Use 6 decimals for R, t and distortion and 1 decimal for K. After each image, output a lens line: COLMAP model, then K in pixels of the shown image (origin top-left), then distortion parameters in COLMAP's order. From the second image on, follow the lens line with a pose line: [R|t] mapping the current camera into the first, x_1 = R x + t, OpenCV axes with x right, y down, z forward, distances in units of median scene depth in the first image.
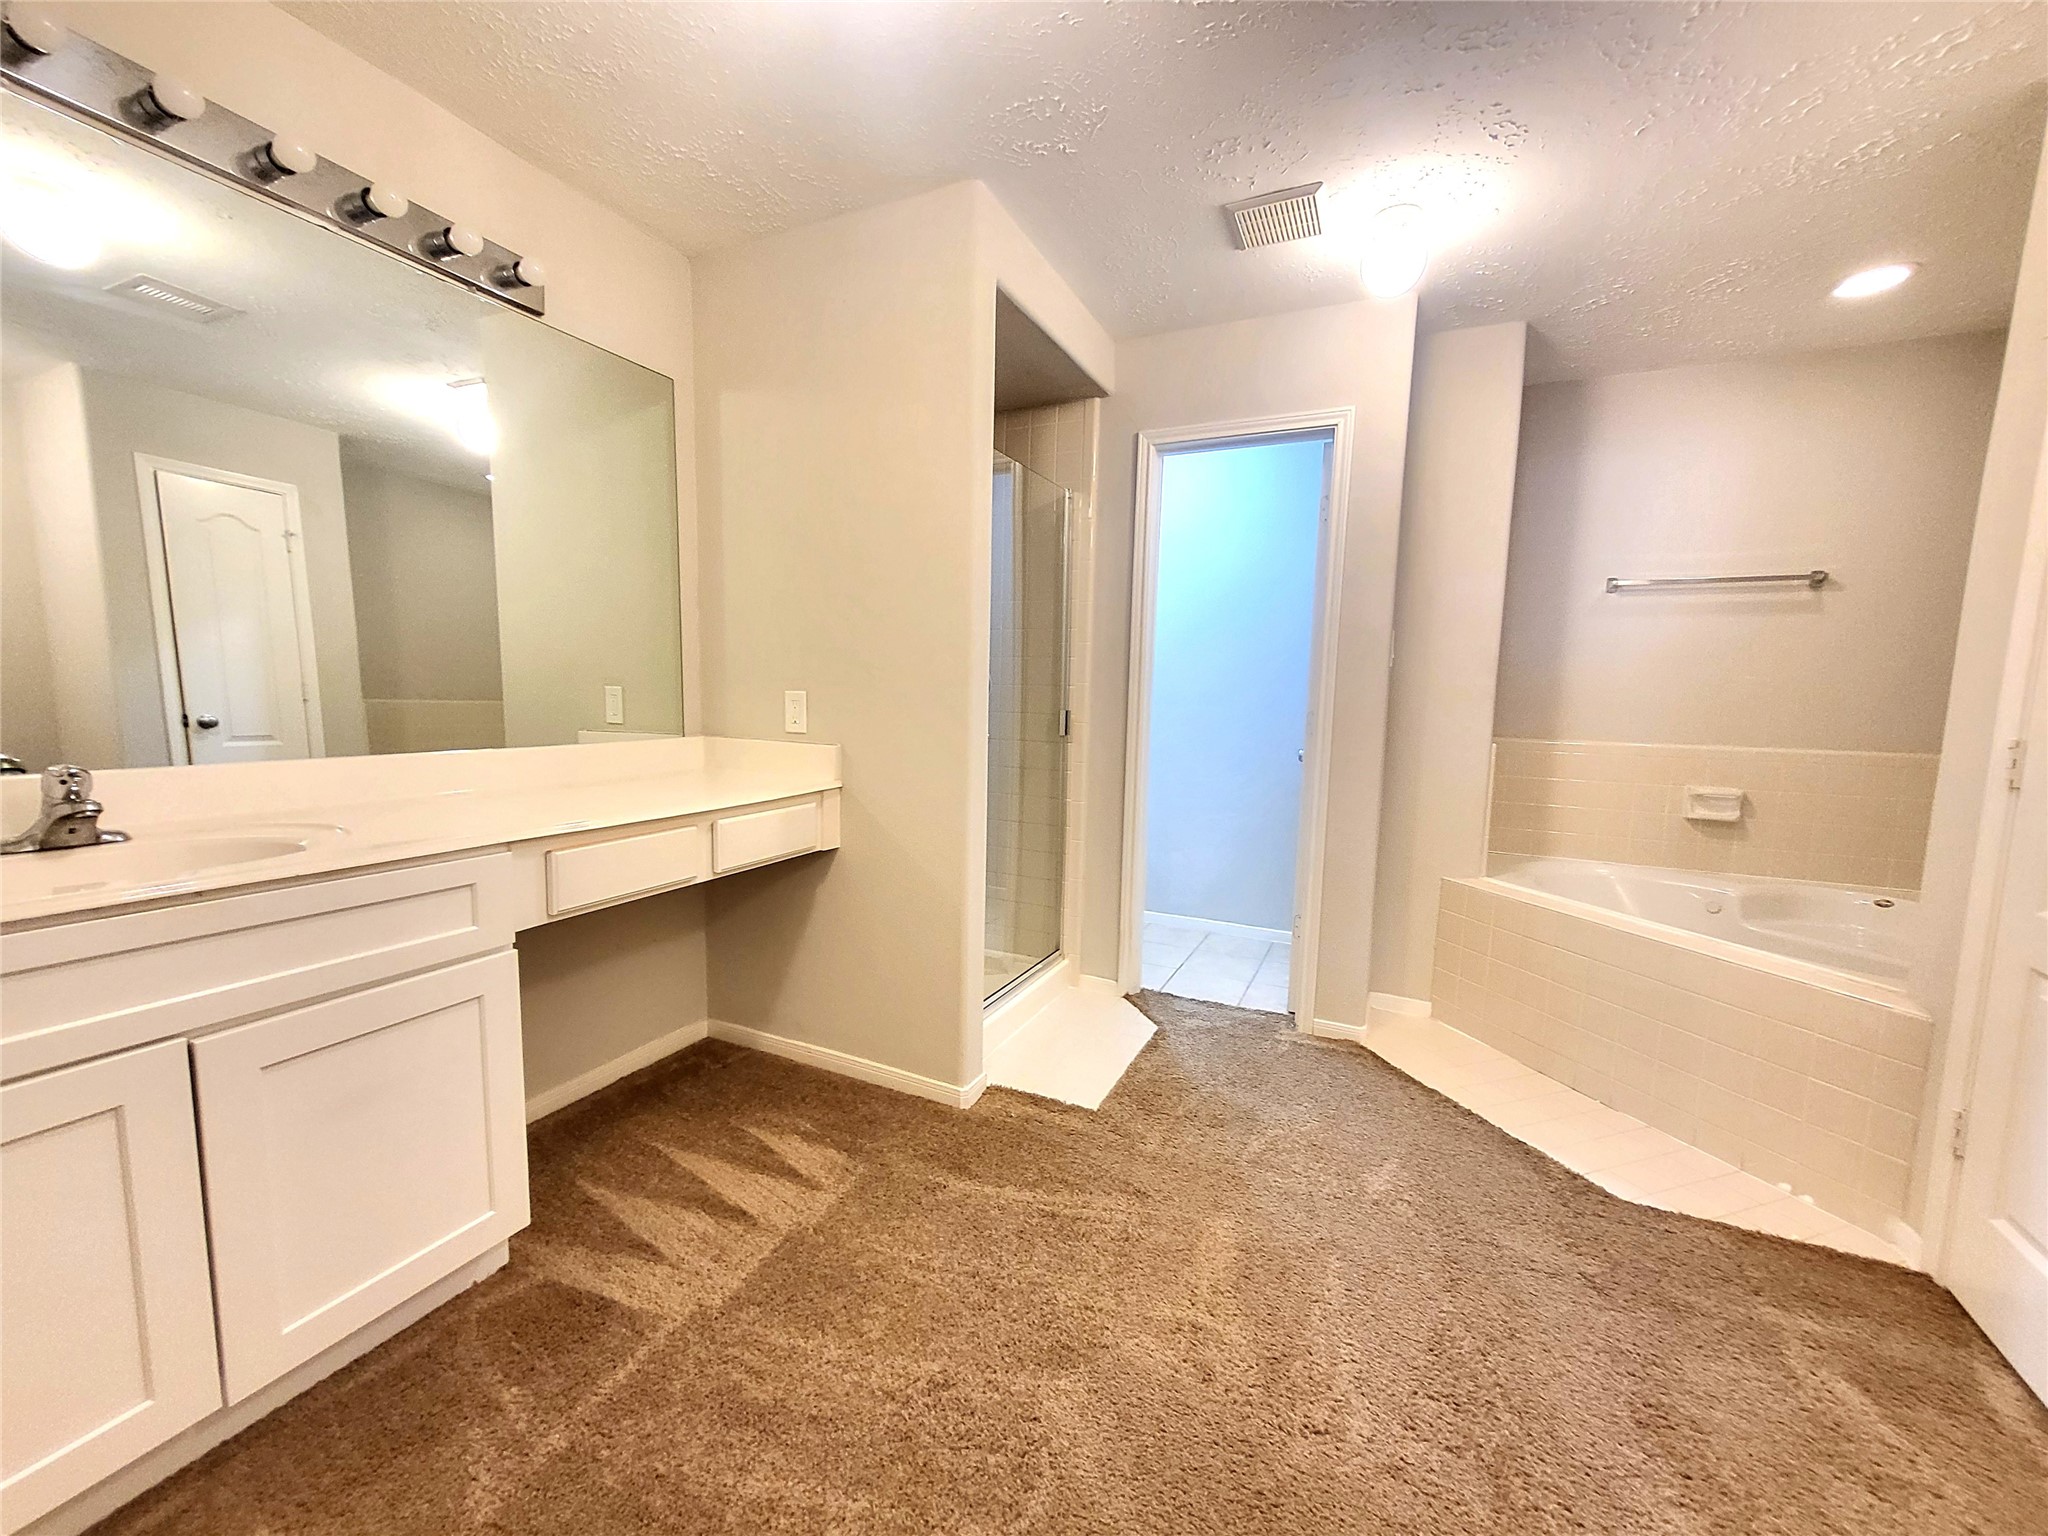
lens RADIAL K [[803.6, 0, 1017.9], [0, 803.6, 778.9], [0, 0, 1]] dist [0.002520, -0.001439]
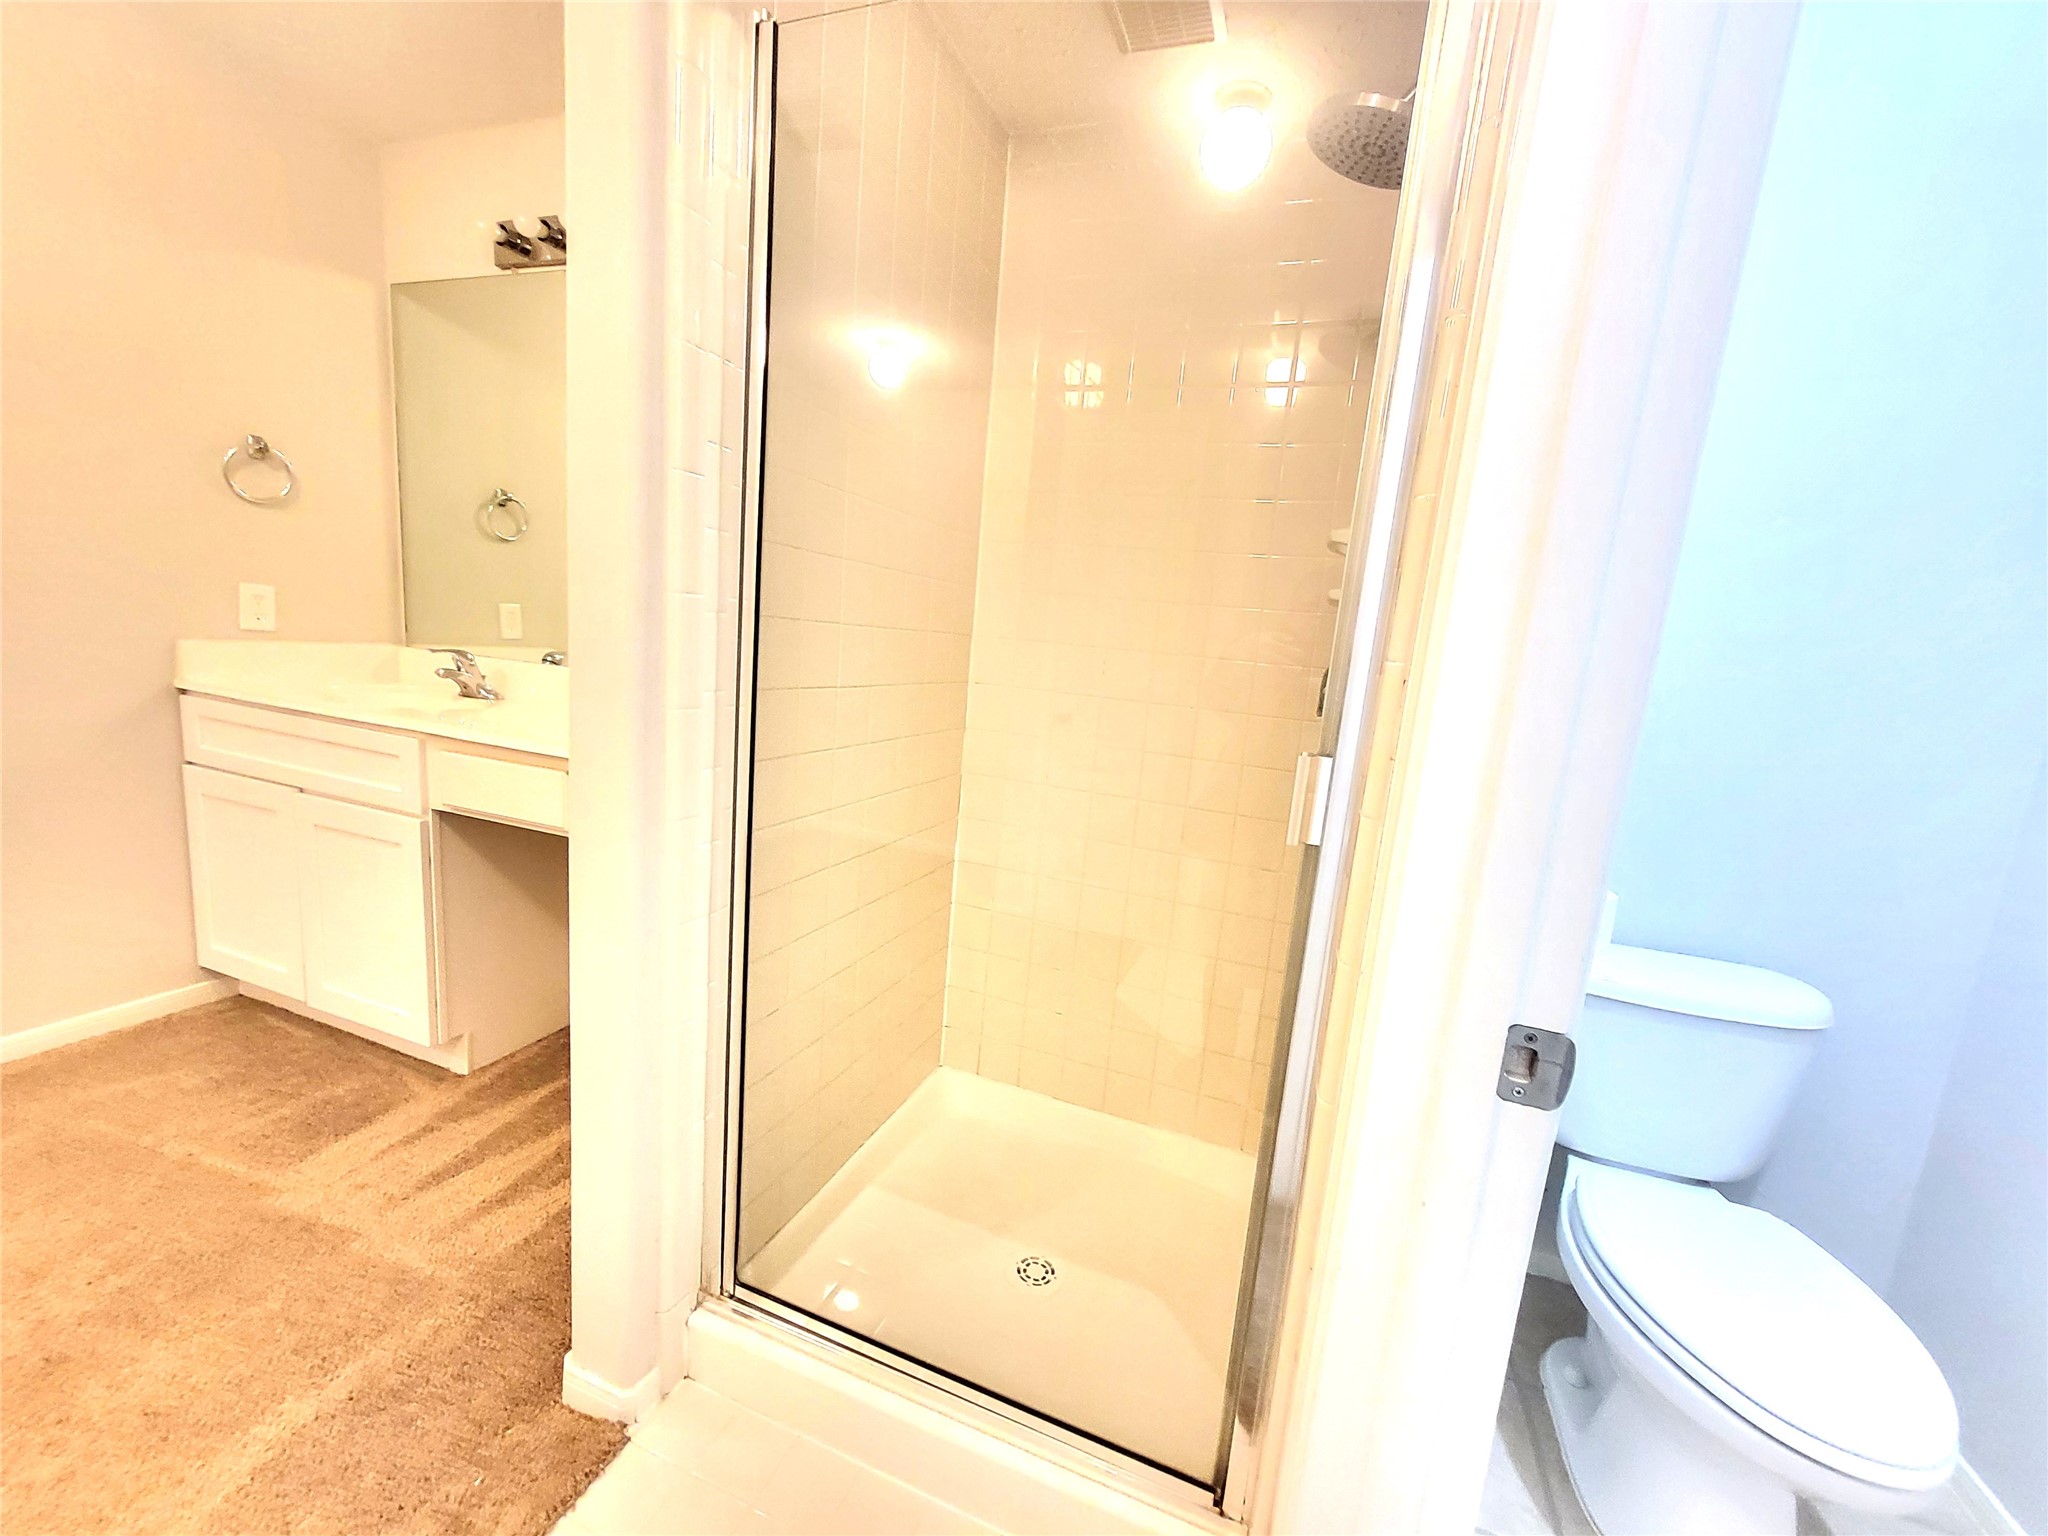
lens RADIAL K [[803.6, 0, 1024.6], [0, 803.6, 782.8], [0, 0, 1]] dist [0.002520, -0.001439]
pose [[0.092829, 0.151707, -0.984057, 0.603016], [-0.188271, 0.973170, 0.132268, -0.160183], [0.977720, 0.172991, 0.118900, 1.645759]]
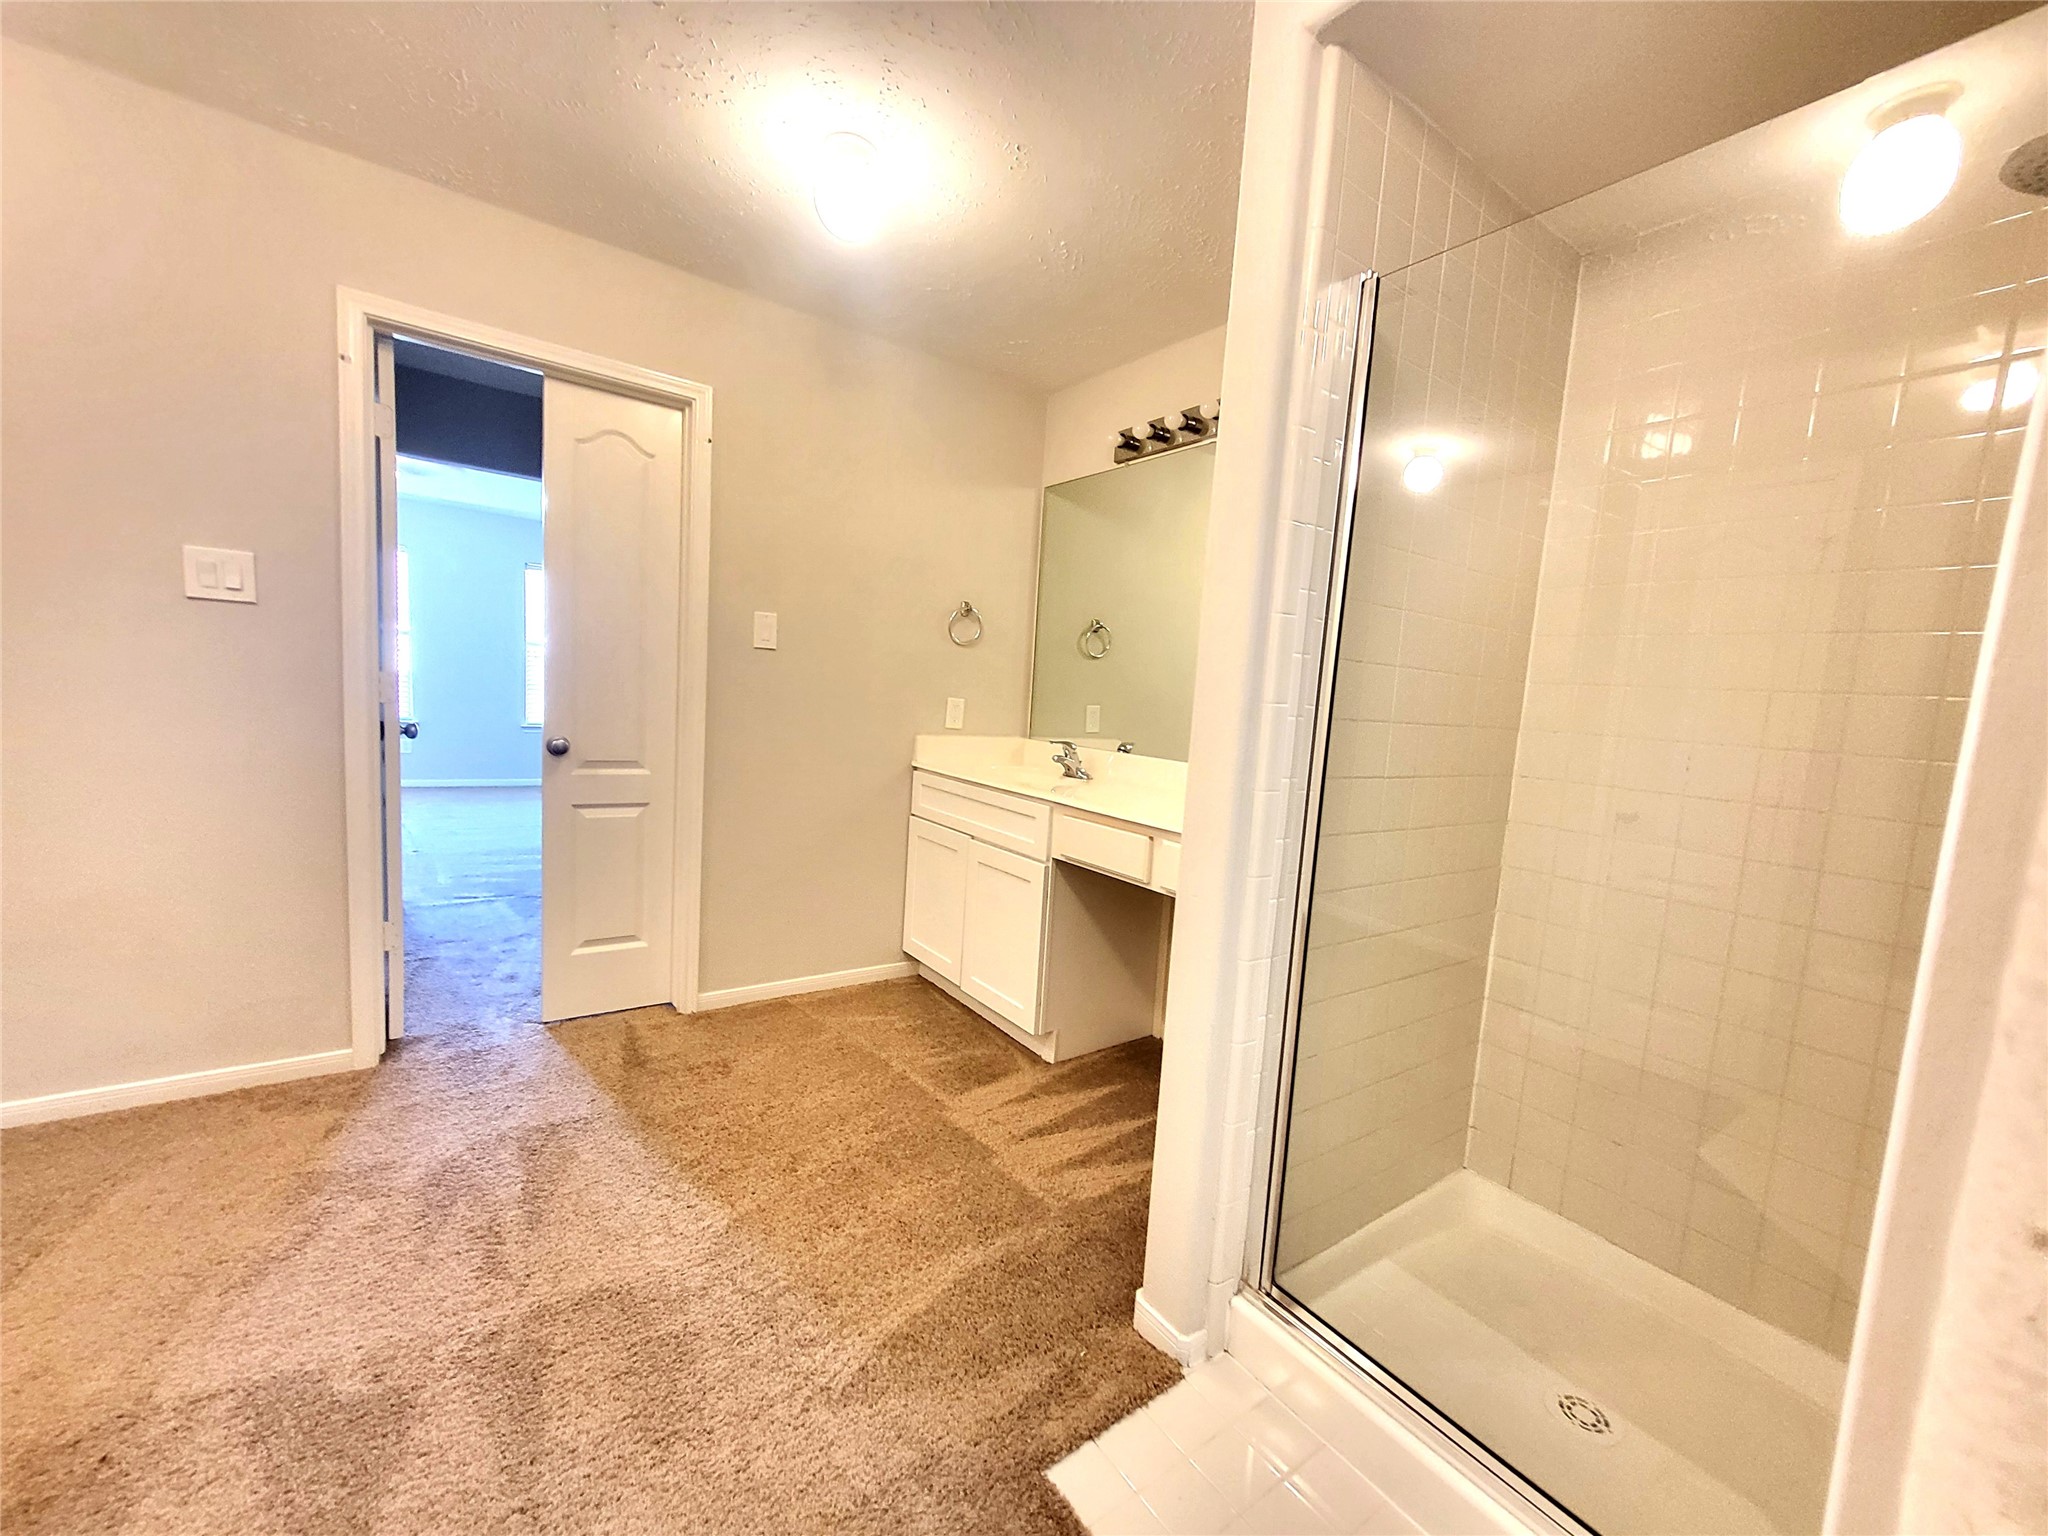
lens RADIAL K [[803.6, 0, 1015.2], [0, 803.6, 777.3], [0, 0, 1]] dist [0.002520, -0.001439]
pose [[-0.484650, 0.035580, -0.873984, 0.803463], [-0.168359, 0.976695, 0.133122, -0.162849], [0.858353, 0.211660, -0.467365, 1.601461]]
